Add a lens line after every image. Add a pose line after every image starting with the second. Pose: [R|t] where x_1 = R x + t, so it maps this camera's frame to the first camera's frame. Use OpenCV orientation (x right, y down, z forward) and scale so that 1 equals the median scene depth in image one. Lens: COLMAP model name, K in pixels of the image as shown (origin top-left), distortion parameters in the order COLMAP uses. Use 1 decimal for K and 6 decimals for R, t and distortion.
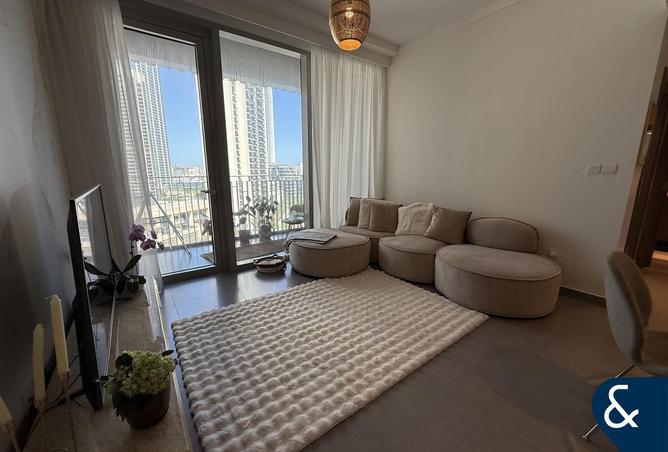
lens RADIAL K [[269.9, 0, 334.9], [0, 269.9, 225.2], [0, 0, 1]] dist [0.003072, 0.000152]
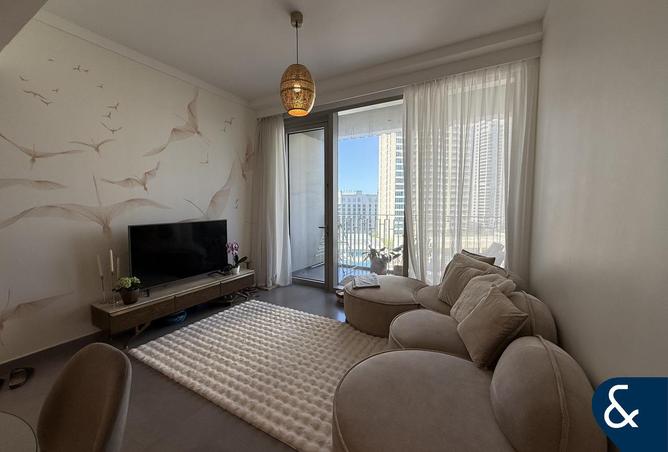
lens RADIAL K [[269.9, 0, 334.5], [0, 269.9, 222.4], [0, 0, 1]] dist [0.003072, 0.000152]
pose [[0.394558, 0.069222, -0.916260, 0.958325], [-0.174258, 0.984700, -0.000646, -0.182084], [0.902196, 0.159921, 0.400584, 0.585094]]
